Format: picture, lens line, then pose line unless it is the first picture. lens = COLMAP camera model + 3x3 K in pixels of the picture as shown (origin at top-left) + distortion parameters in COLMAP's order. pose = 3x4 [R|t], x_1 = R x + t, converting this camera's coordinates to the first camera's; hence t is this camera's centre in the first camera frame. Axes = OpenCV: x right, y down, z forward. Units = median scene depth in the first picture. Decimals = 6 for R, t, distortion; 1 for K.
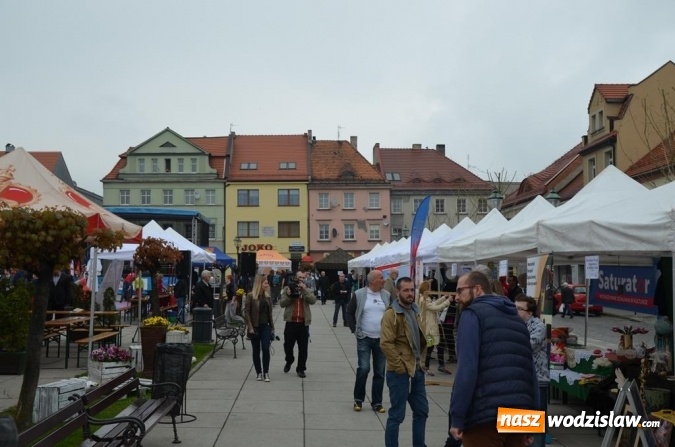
lens RADIAL K [[764.8, 0, 337.5], [0, 764.8, 223.5], [0, 0, 1]] dist [0.010549, 0.297873]
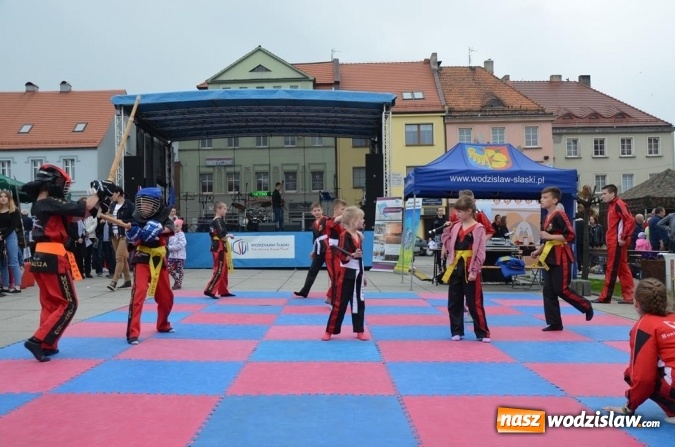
lens RADIAL K [[637.4, 0, 344.2], [0, 637.4, 224.4], [0, 0, 1]] dist [-0.069390, 0.206781]
pose [[0.999515, -0.014324, -0.027668, -0.122335], [0.015434, 0.999067, 0.040331, 0.028473], [0.027065, -0.040739, 0.998803, 0.363488]]
